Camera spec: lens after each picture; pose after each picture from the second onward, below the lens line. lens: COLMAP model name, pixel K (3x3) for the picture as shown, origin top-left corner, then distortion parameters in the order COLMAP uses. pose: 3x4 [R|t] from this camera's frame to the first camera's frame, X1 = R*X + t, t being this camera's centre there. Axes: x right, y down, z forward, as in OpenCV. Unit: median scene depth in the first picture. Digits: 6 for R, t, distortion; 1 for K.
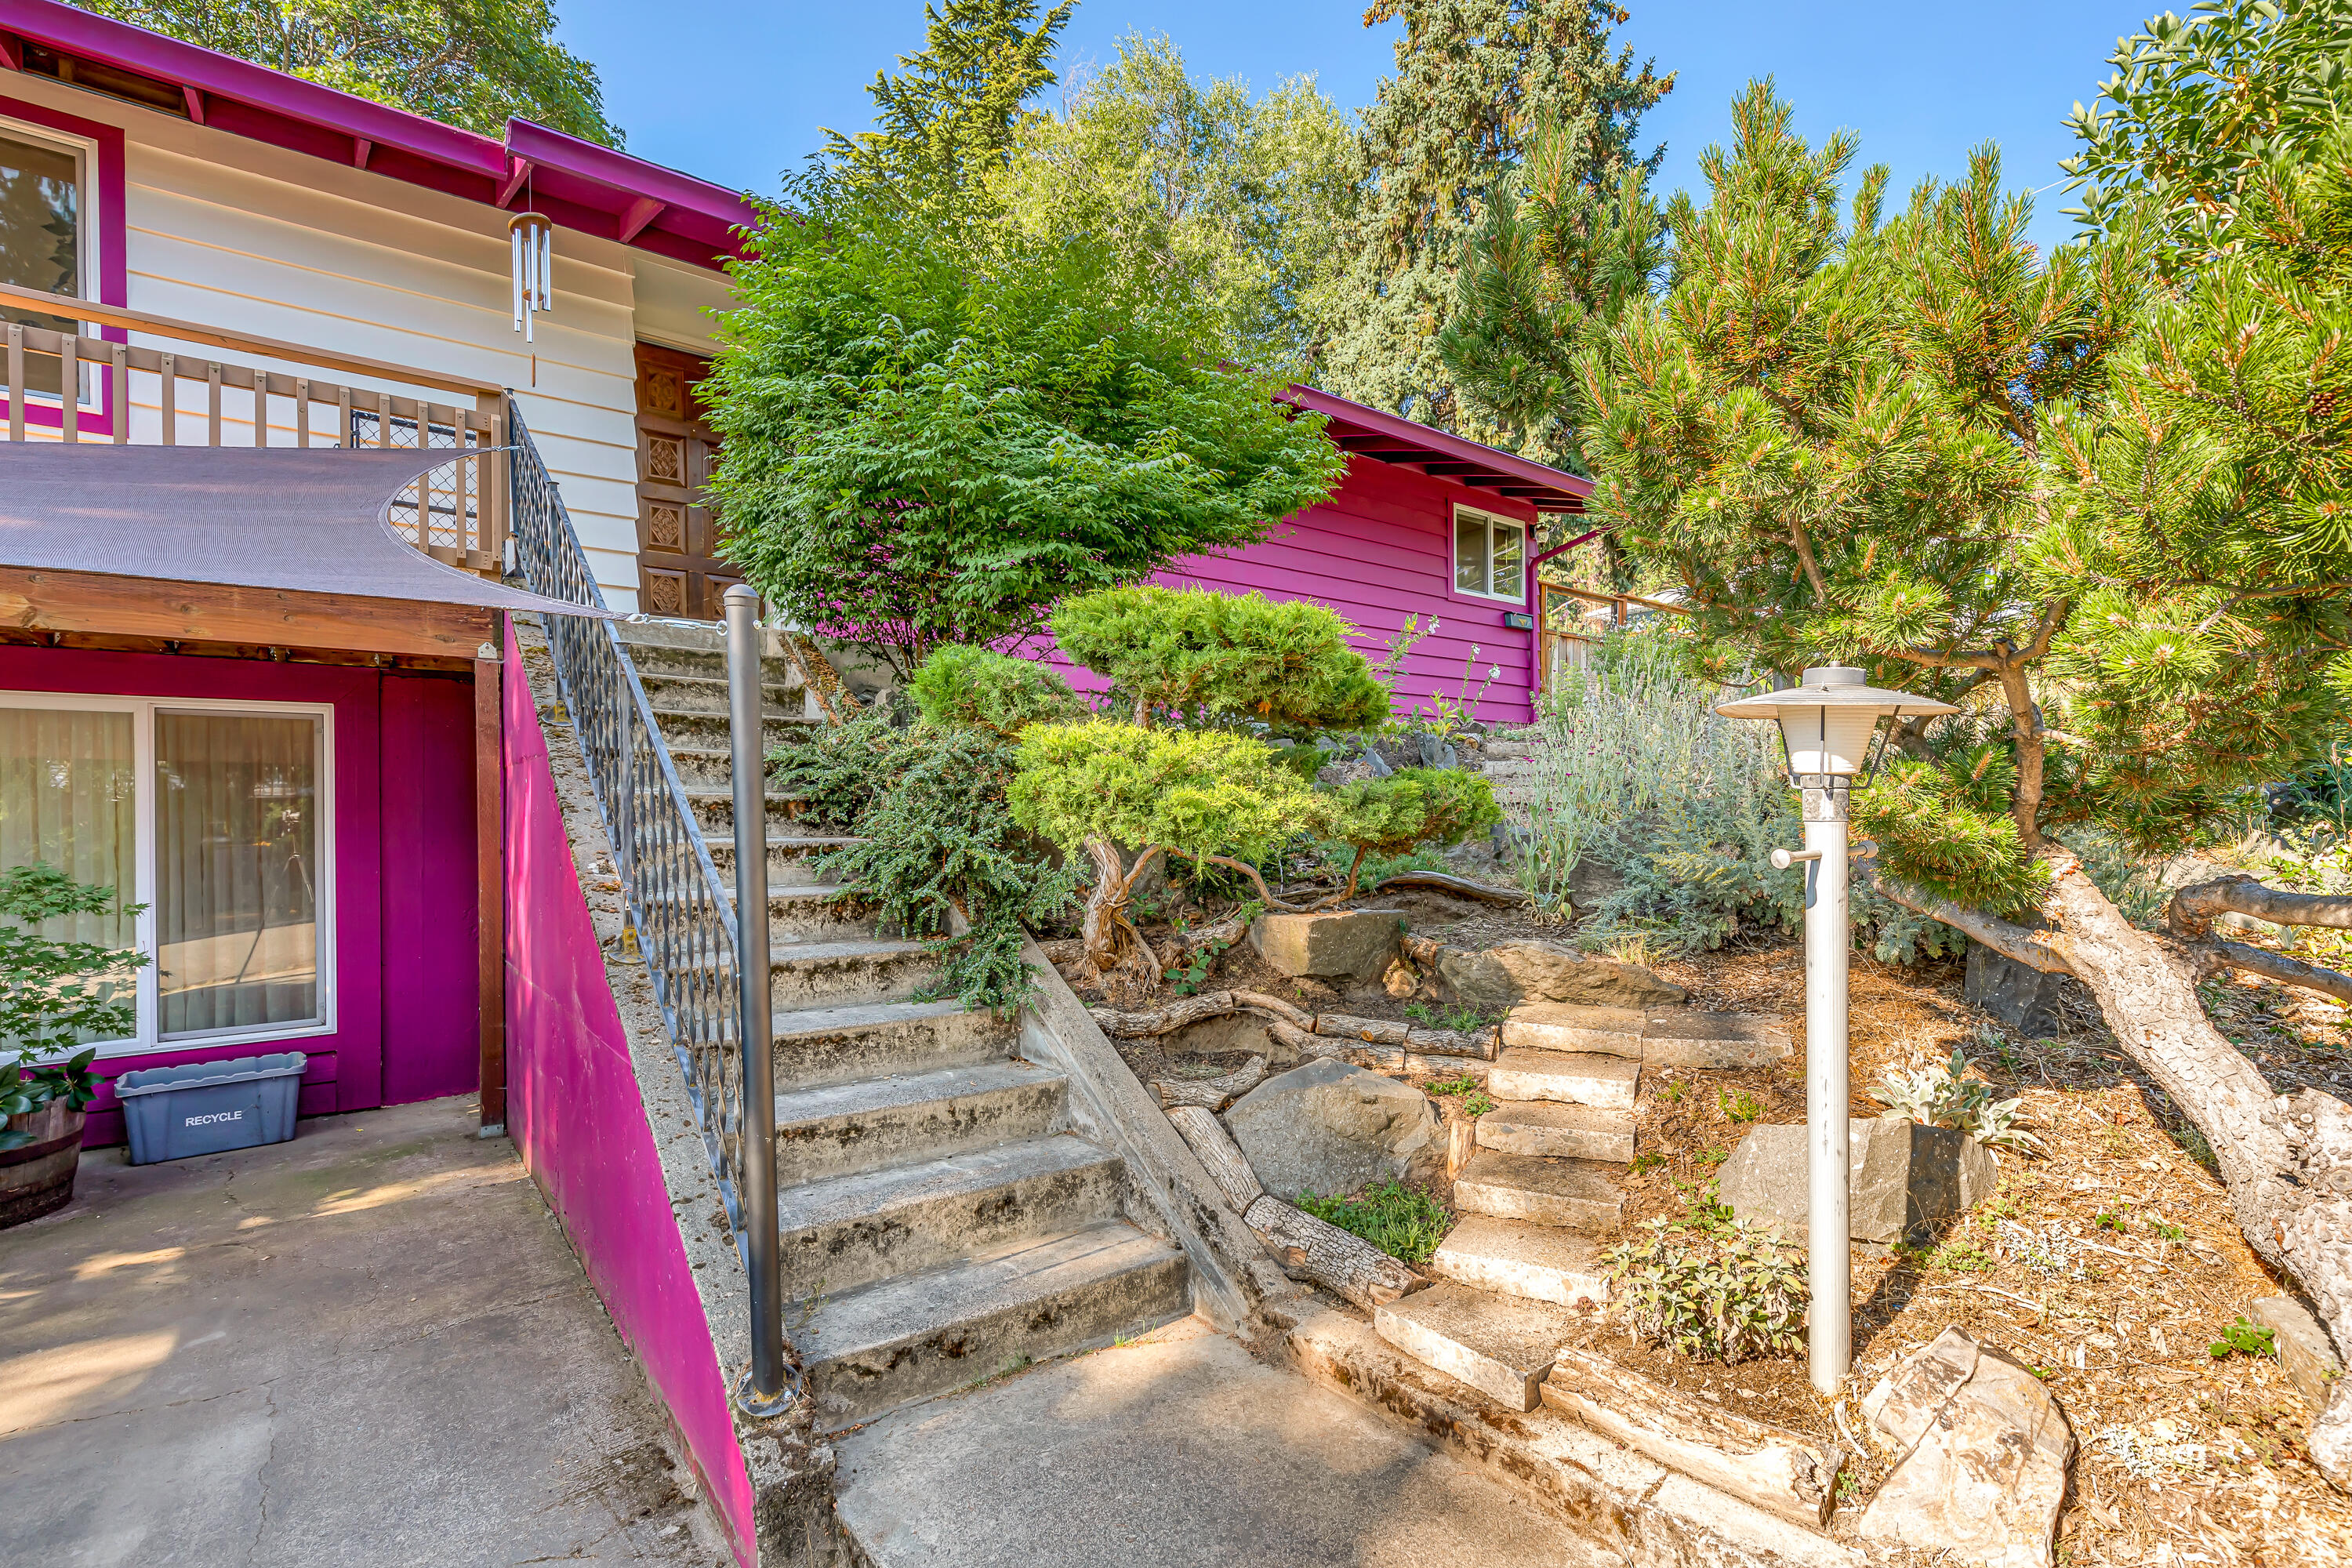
lens RADIAL K [[1204.0, 0, 1173.9], [0, 1204.0, 774.0], [0, 0, 1]] dist [0.016135, -0.009649]
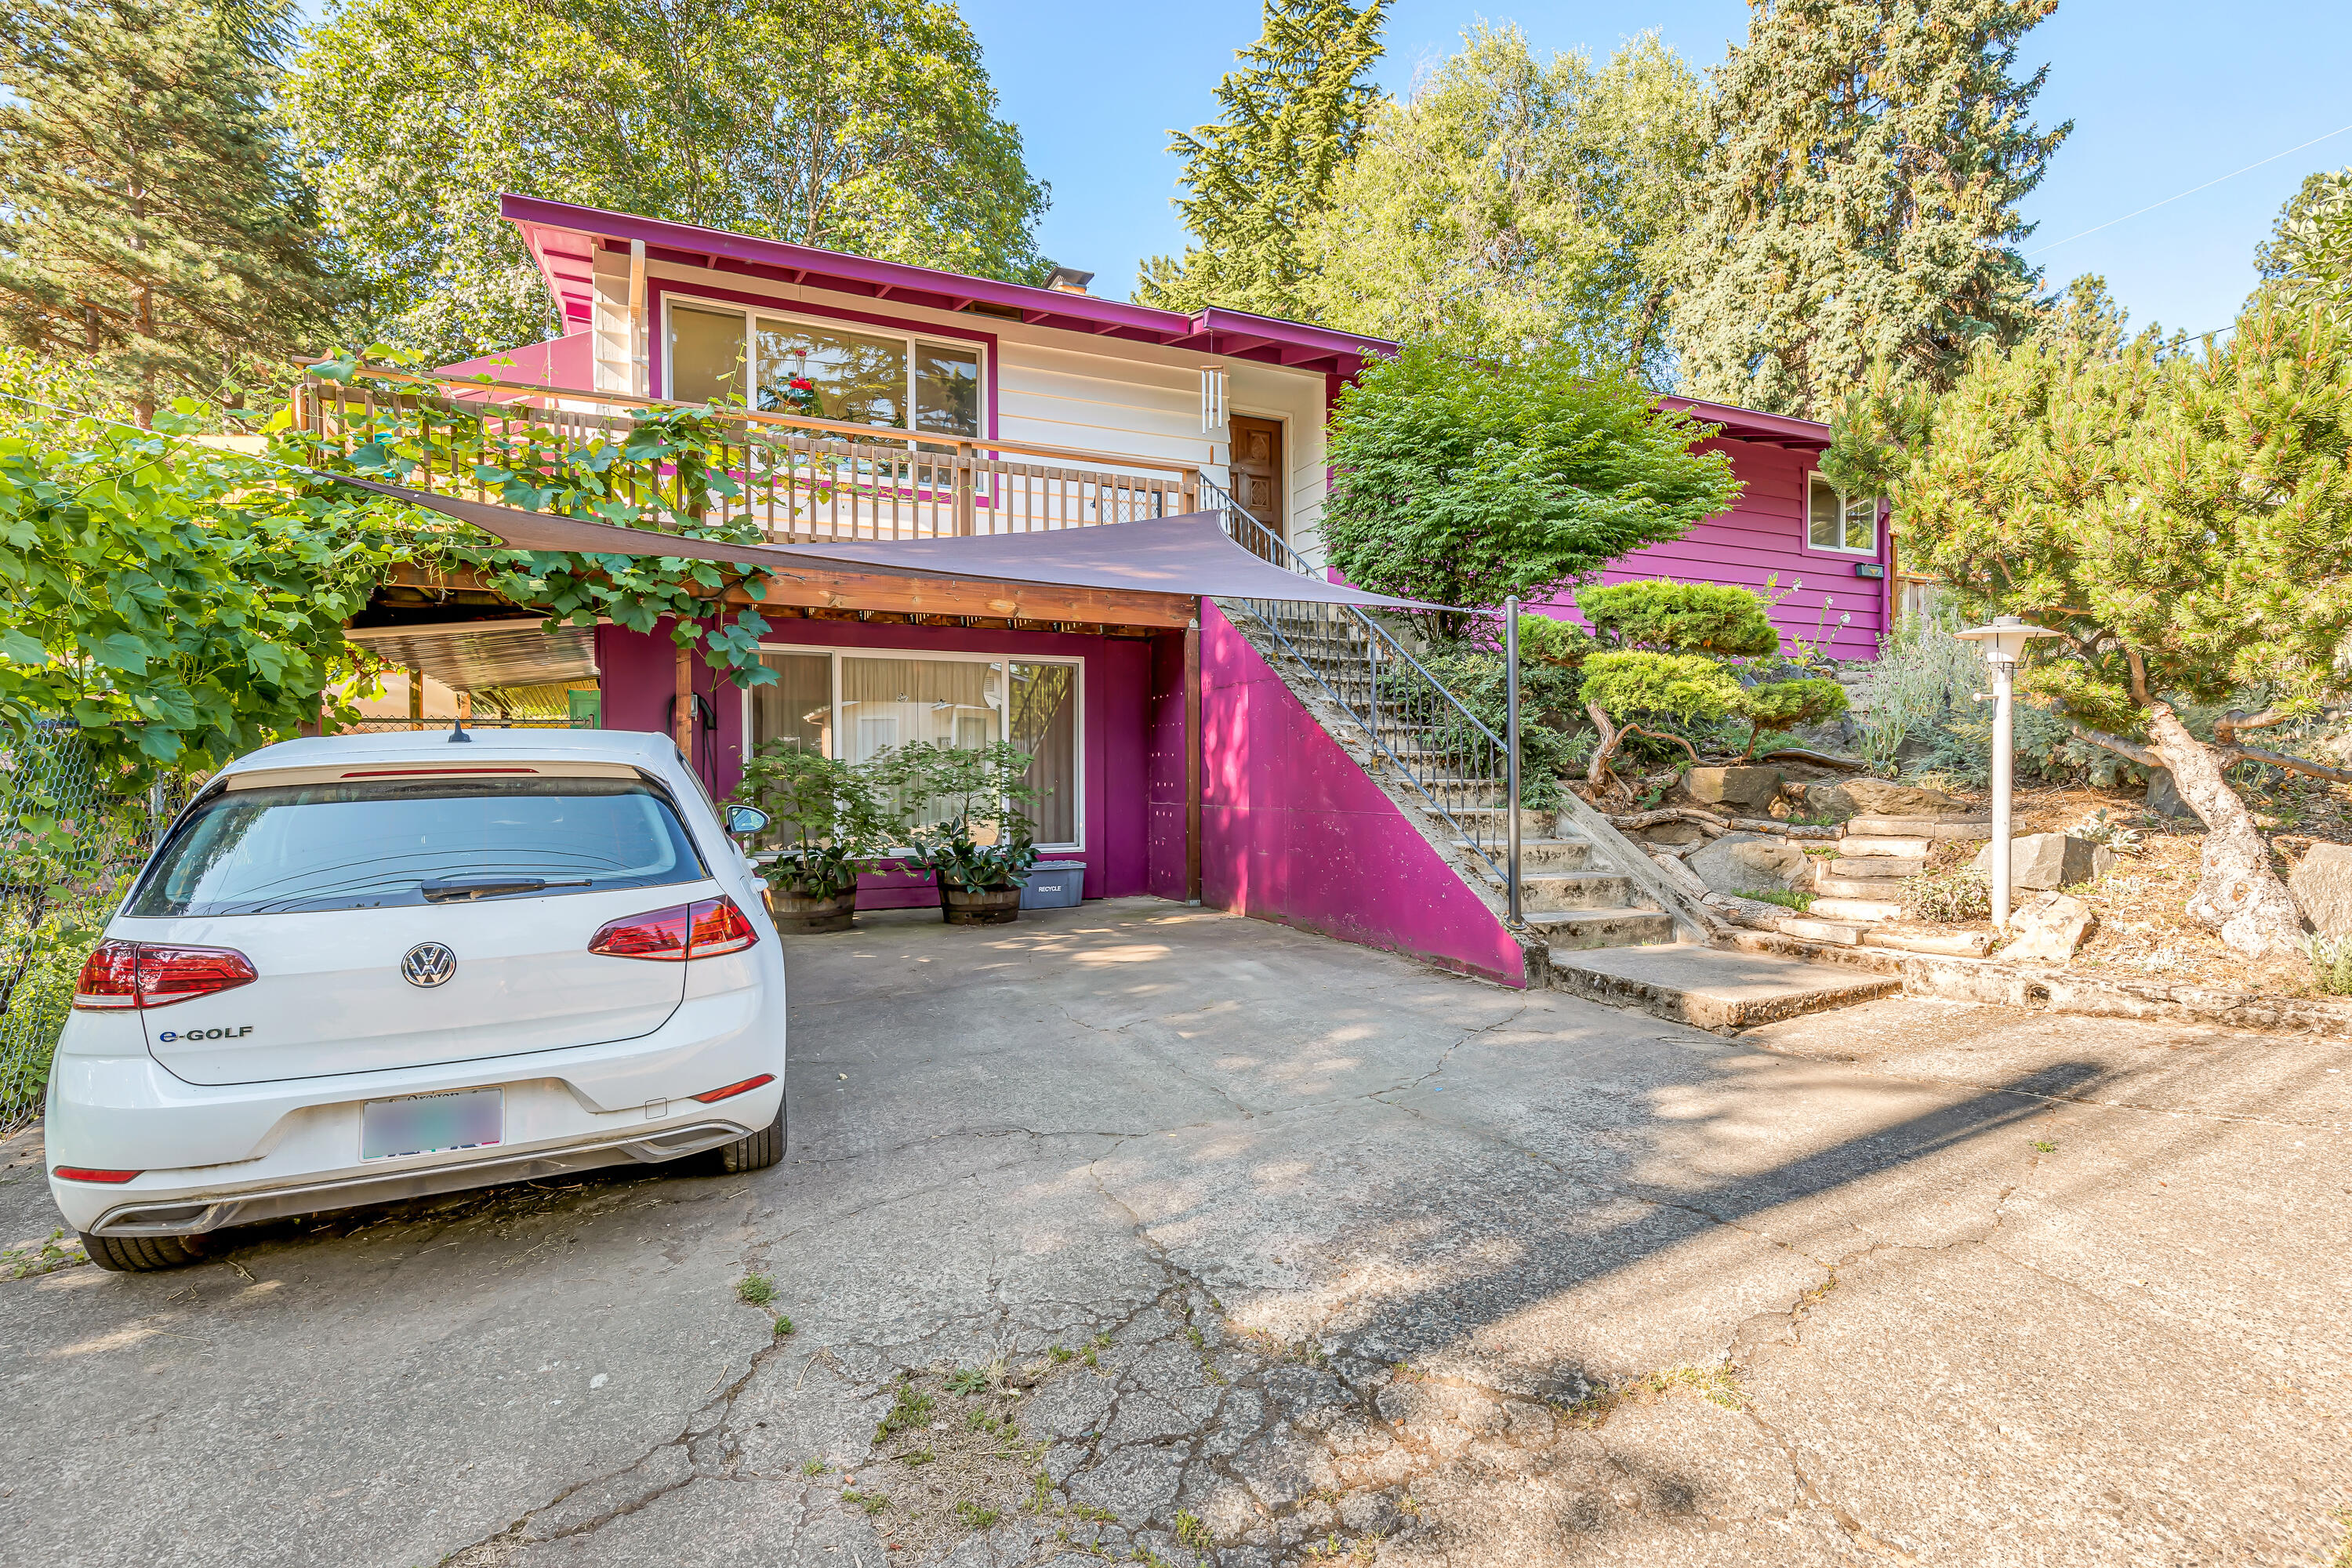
lens RADIAL K [[1204.0, 0, 1173.9], [0, 1204.0, 774.0], [0, 0, 1]] dist [0.016135, -0.009649]
pose [[0.970182, 0.004759, -0.242330, -0.215359], [0.004074, 0.999346, 0.035936, 0.059837], [0.242342, -0.035852, 0.969528, -0.799816]]
